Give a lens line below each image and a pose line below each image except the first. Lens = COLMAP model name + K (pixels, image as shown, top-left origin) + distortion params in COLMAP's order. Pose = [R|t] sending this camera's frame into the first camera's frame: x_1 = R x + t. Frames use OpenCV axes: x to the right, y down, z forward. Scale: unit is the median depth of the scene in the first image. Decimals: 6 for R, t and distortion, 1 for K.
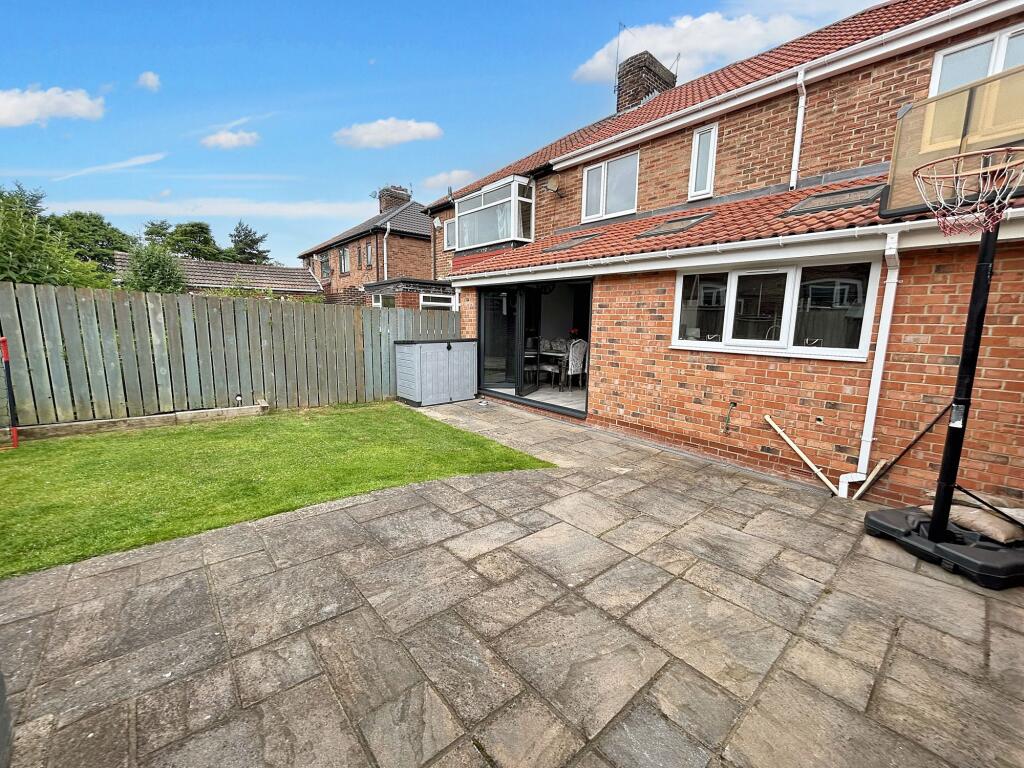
lens RADIAL K [[416.5, 0, 508.4], [0, 416.5, 381.7], [0, 0, 1]] dist [-0.000389, 0.000573]
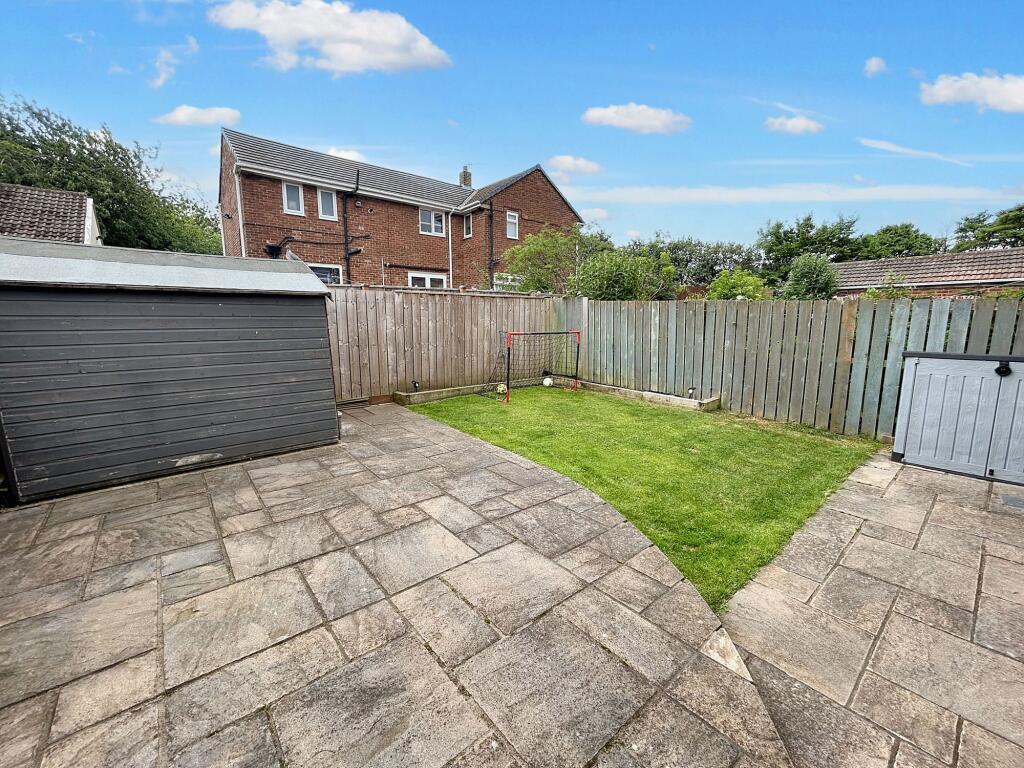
lens RADIAL K [[416.5, 0, 508.4], [0, 416.5, 381.7], [0, 0, 1]] dist [-0.000389, 0.000573]
pose [[-0.014140, 0.129987, -0.991415, 0.887600], [-0.151510, 0.979787, 0.130624, -0.109505], [0.988355, 0.152056, 0.005840, 0.994823]]
